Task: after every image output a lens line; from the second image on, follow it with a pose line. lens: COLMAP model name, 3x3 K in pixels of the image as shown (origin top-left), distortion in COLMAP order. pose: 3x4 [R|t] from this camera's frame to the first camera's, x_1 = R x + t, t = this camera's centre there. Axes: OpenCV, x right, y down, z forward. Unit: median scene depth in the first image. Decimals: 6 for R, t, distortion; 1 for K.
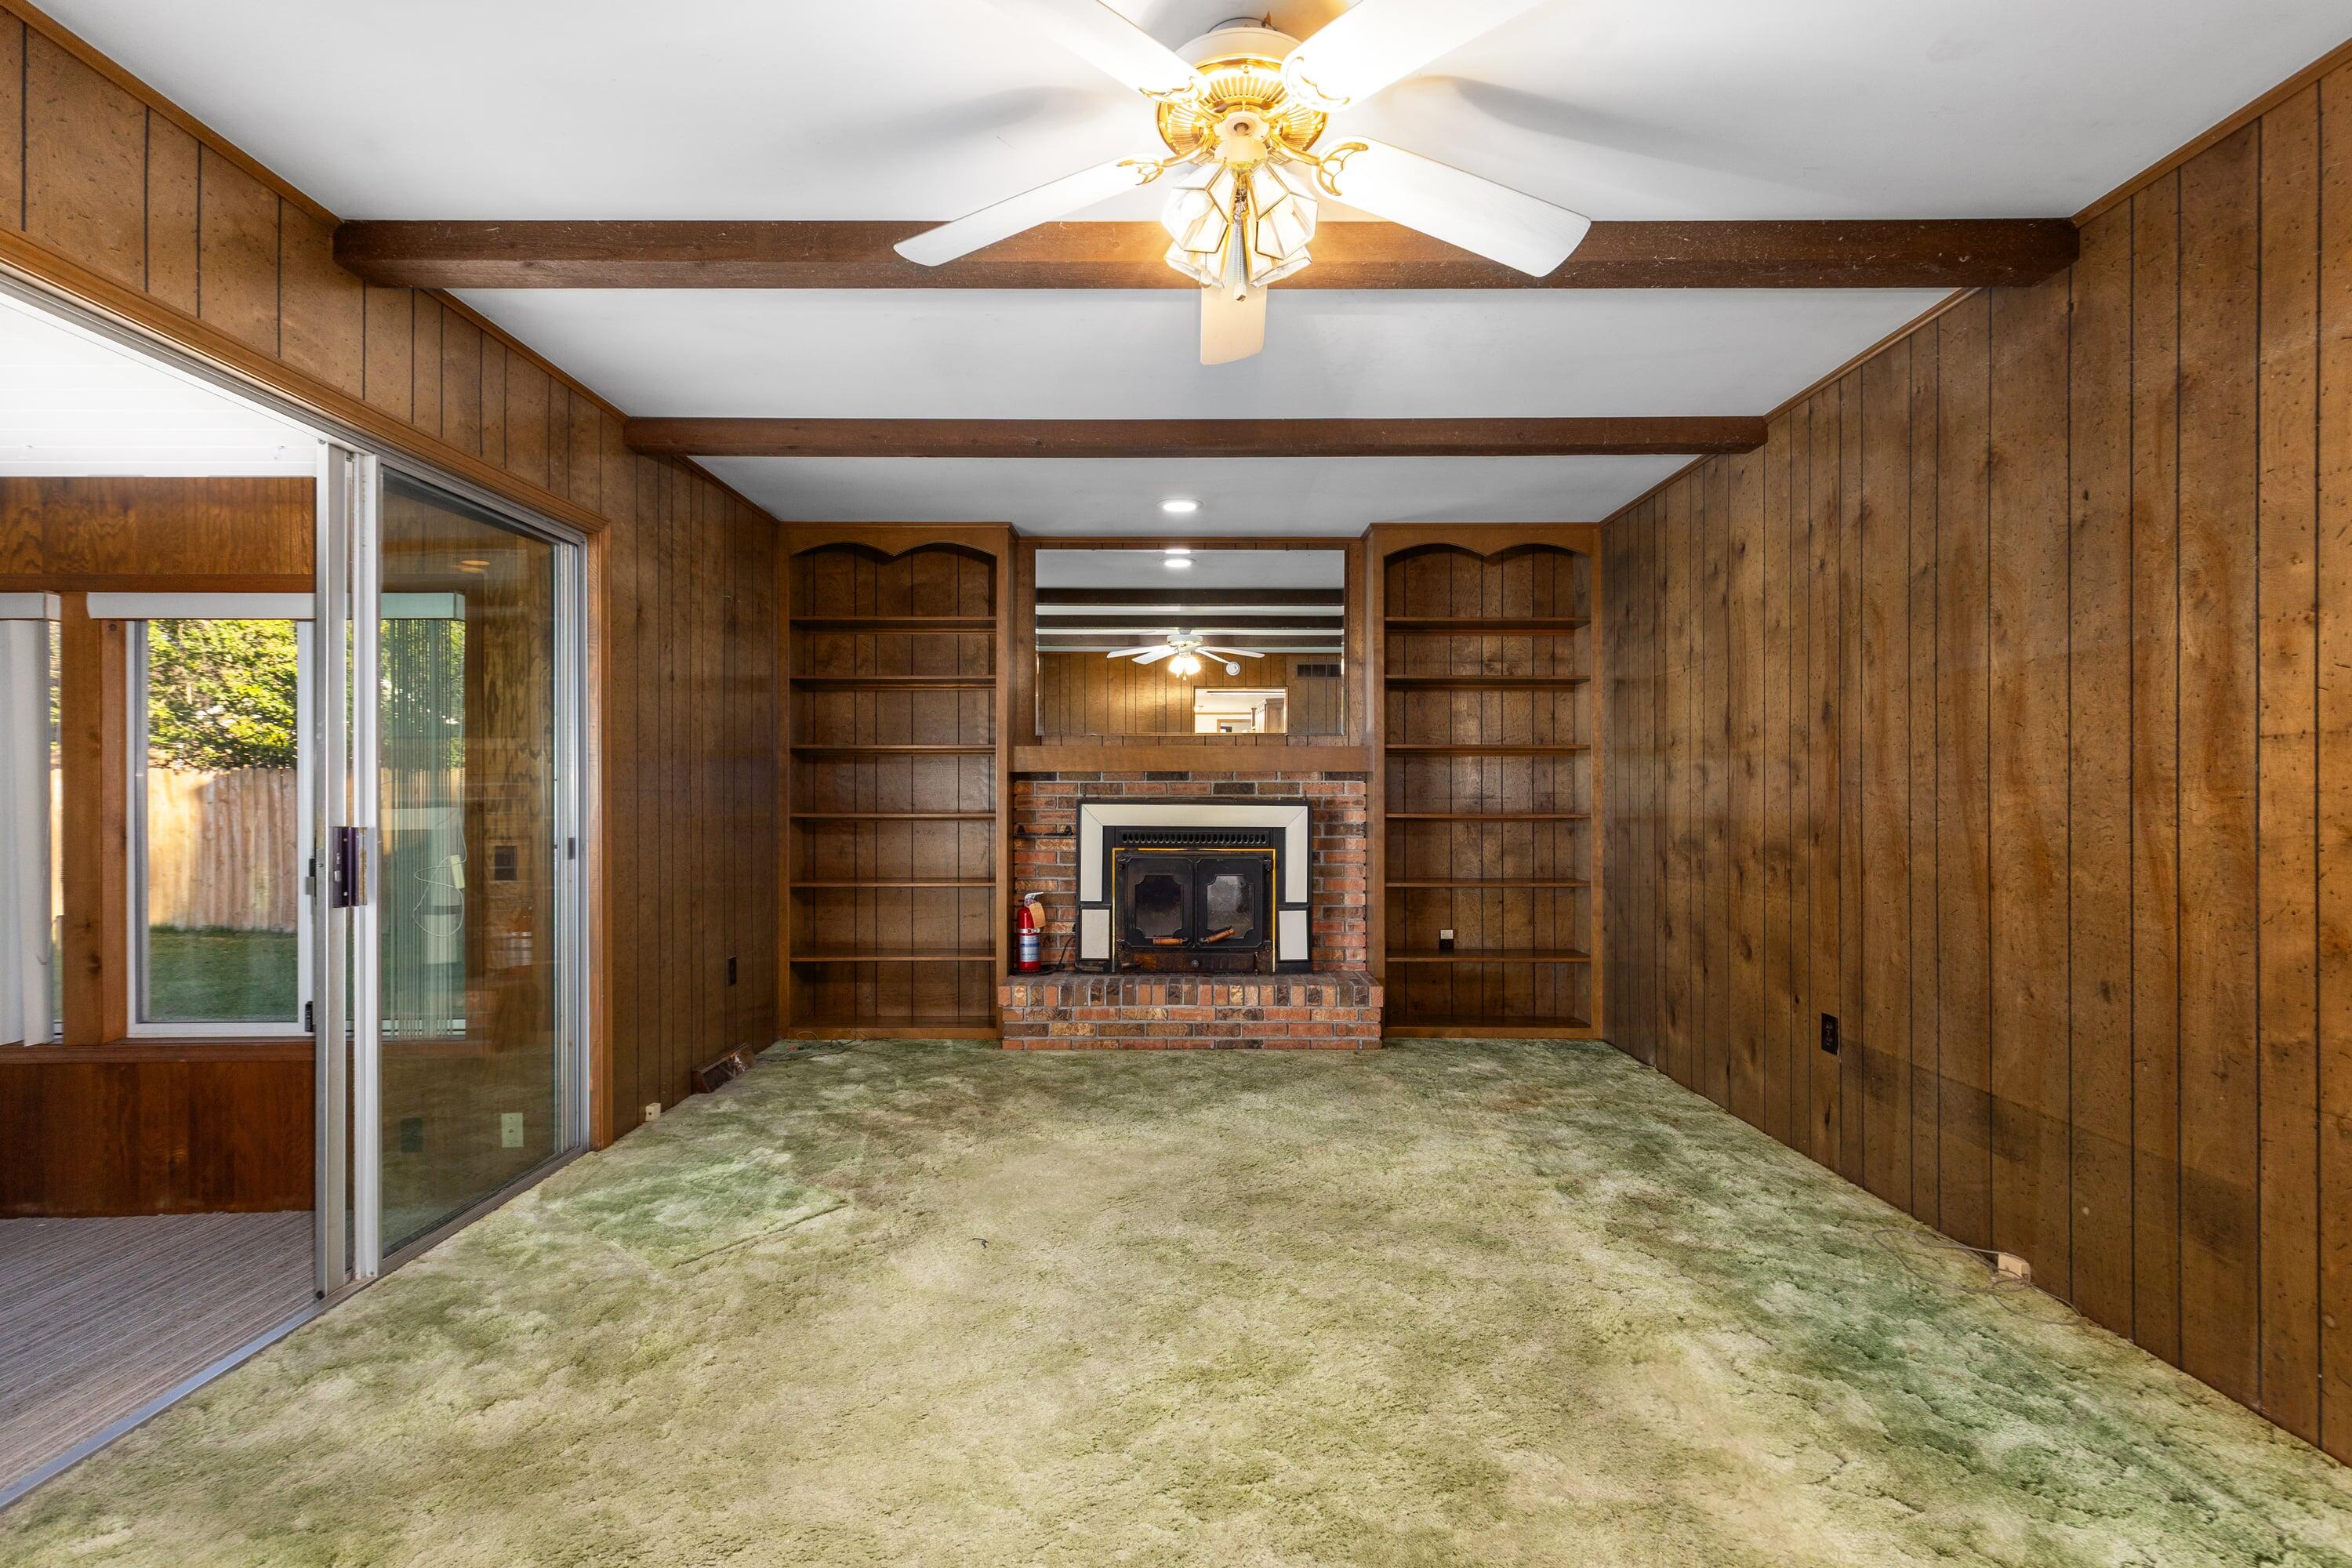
lens RADIAL K [[1065.6, 0, 1178.8], [0, 1065.6, 786.0], [0, 0, 1]] dist [0.009595, -0.002356]
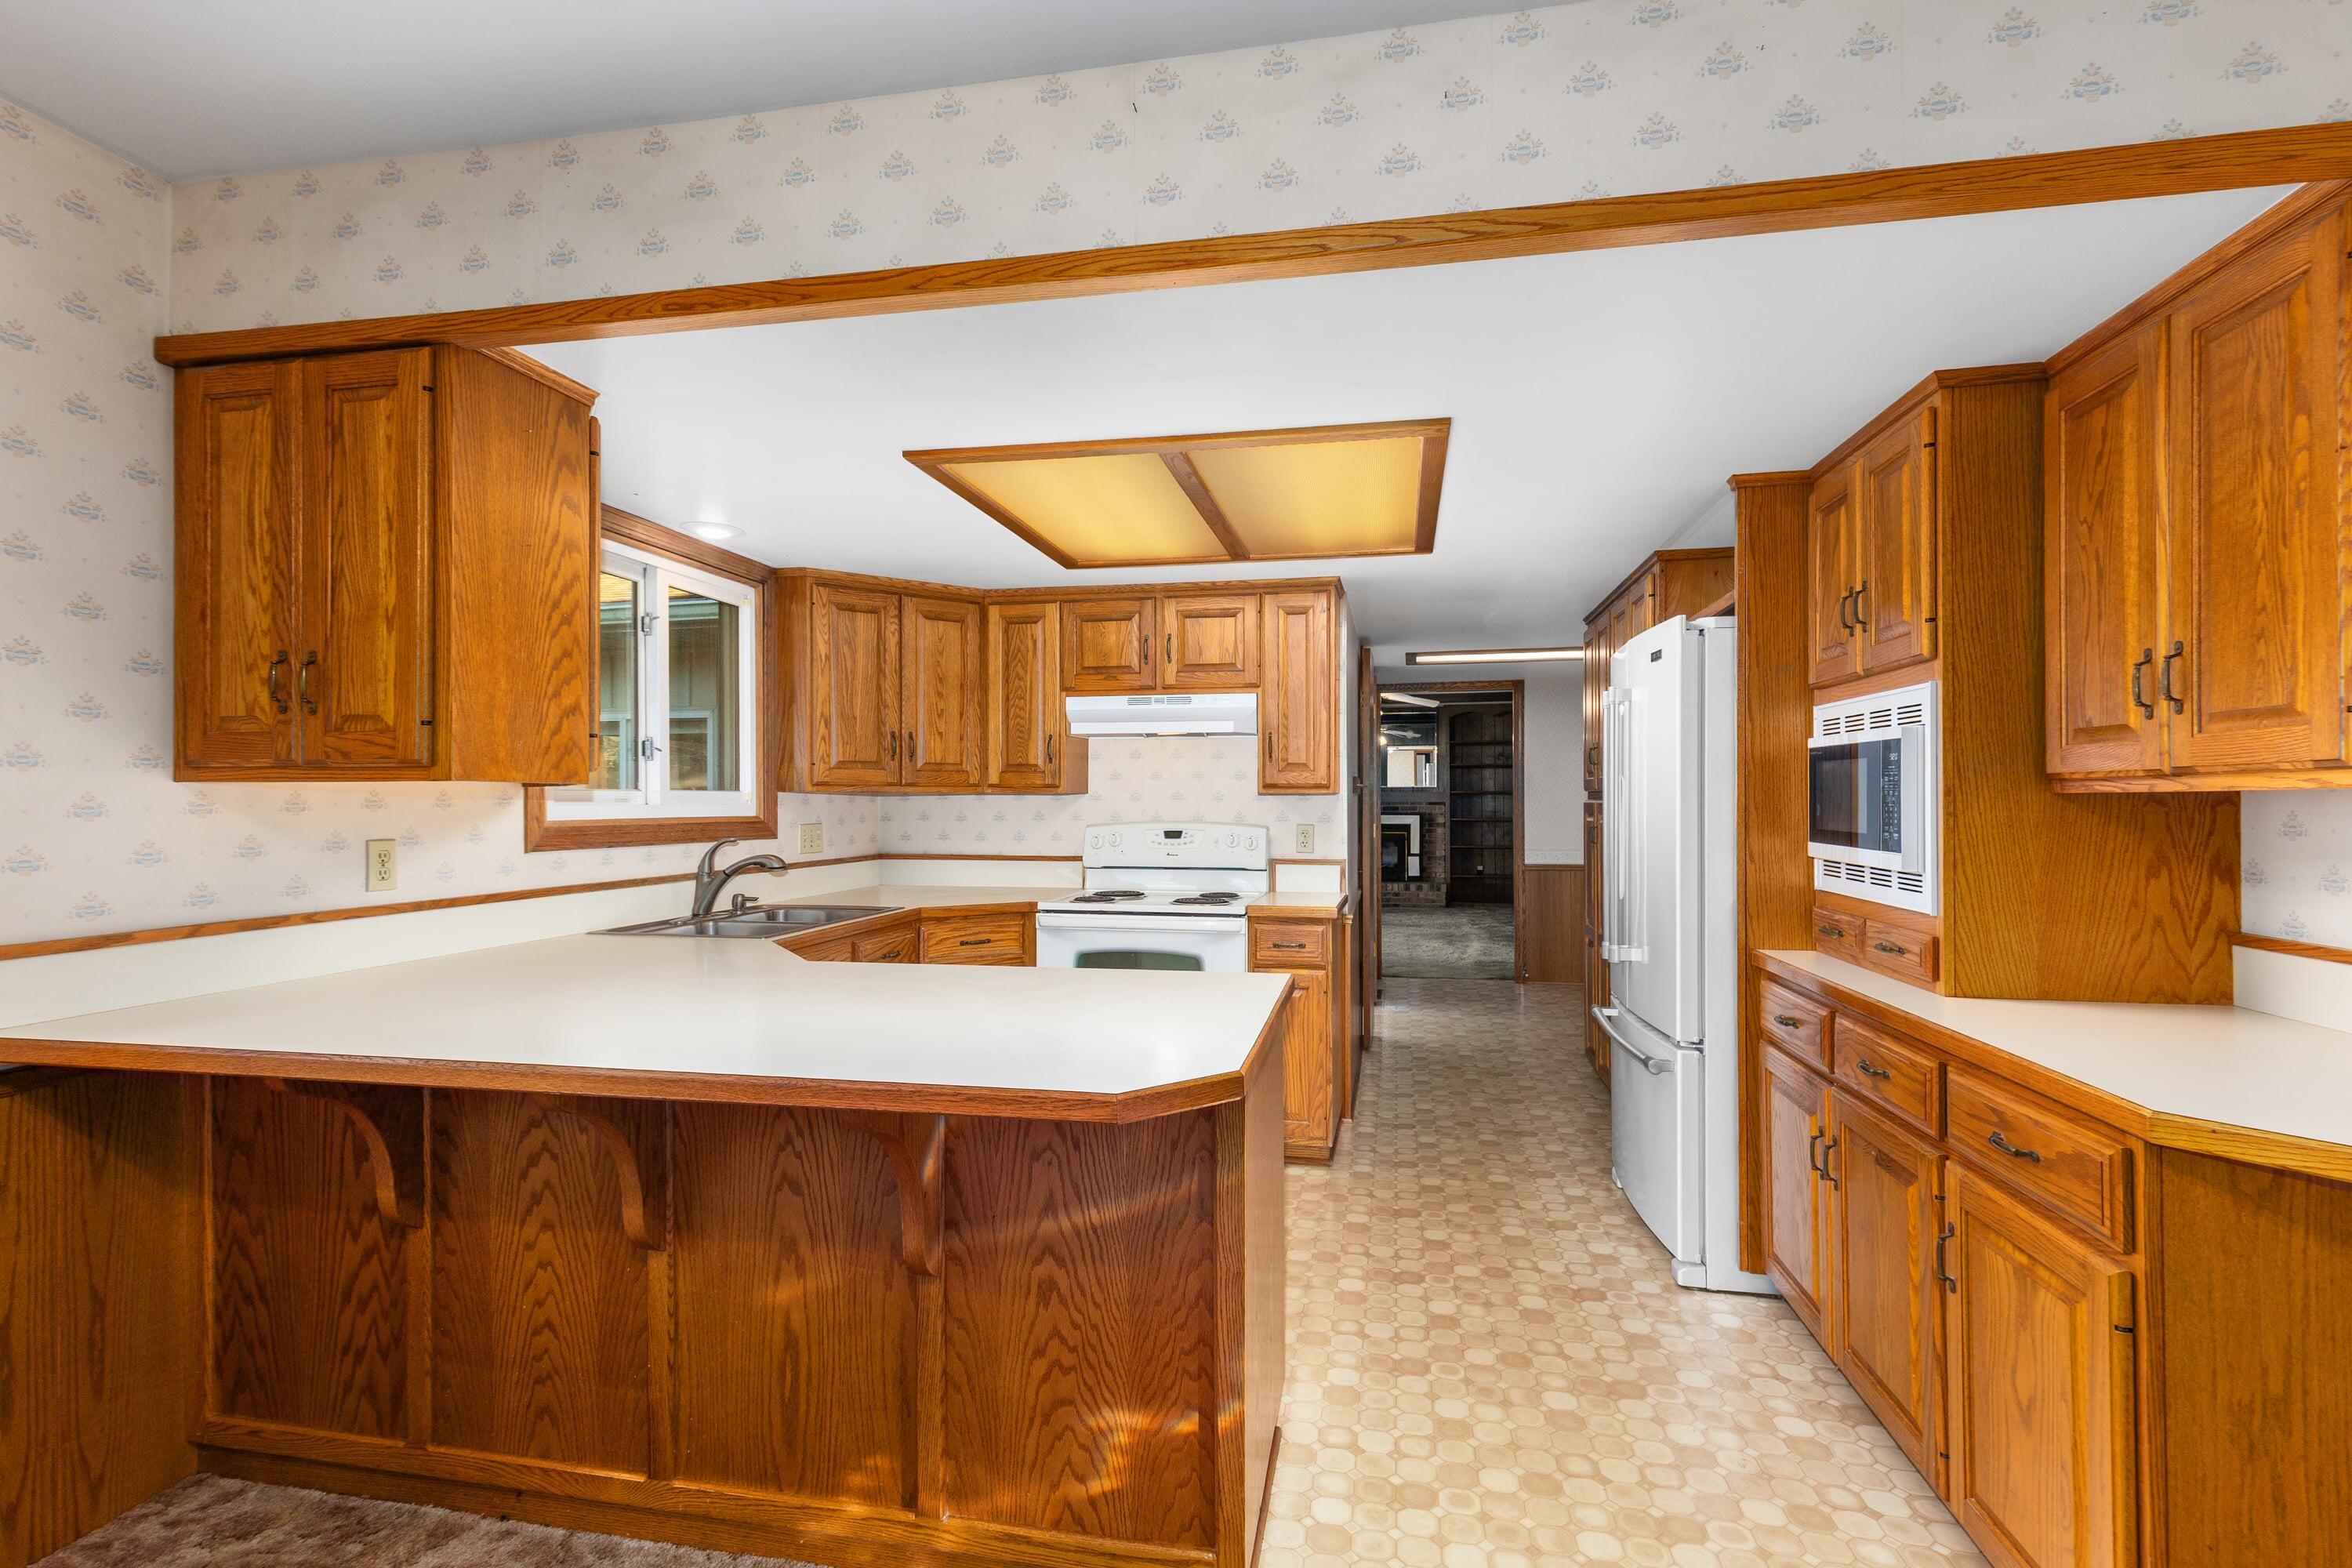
lens RADIAL K [[1065.6, 0, 1178.4], [0, 1065.6, 795.9], [0, 0, 1]] dist [0.009595, -0.002356]
pose [[0.974761, -0.000492, -0.223251, 0.126584], [-0.000212, 0.999995, -0.003132, -0.020194], [0.223251, 0.003100, 0.974756, -1.599349]]
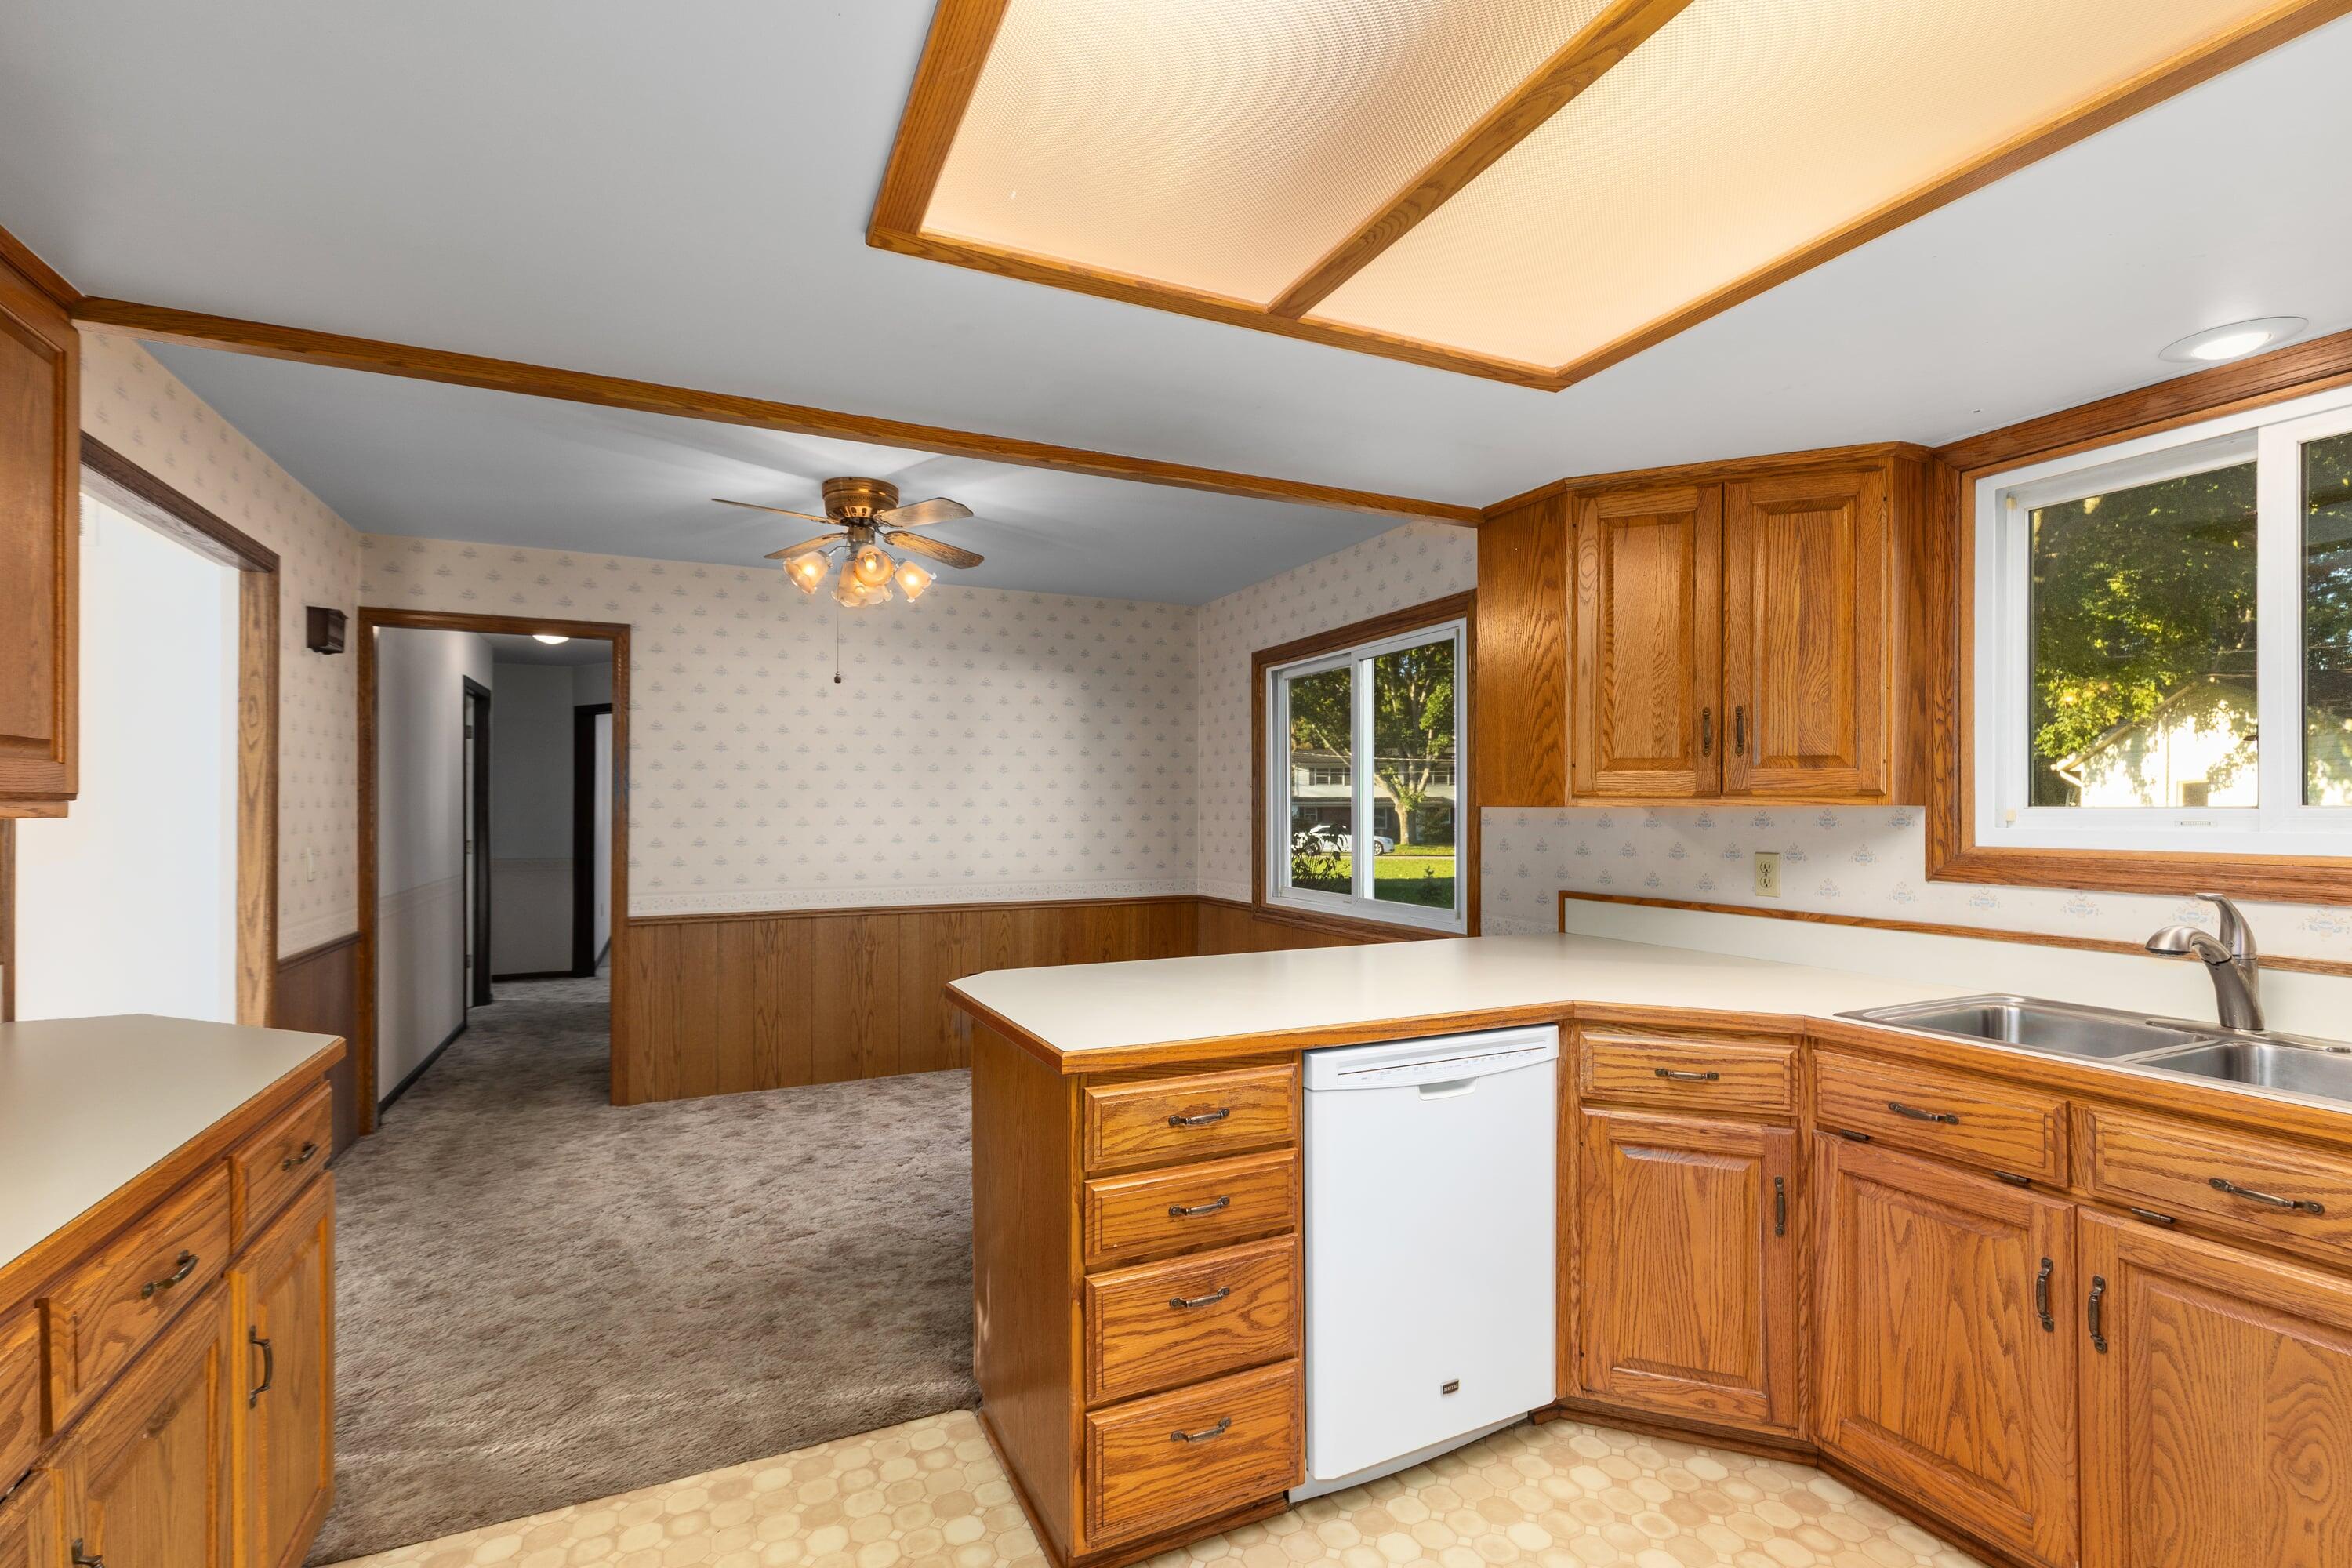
lens RADIAL K [[1065.6, 0, 1178.5], [0, 1065.6, 802.3], [0, 0, 1]] dist [0.009595, -0.002356]
pose [[-0.915174, -0.001596, -0.403056, 0.180504], [0.000531, 0.999987, -0.005165, -0.025719], [0.403059, -0.004941, -0.915161, -0.828073]]
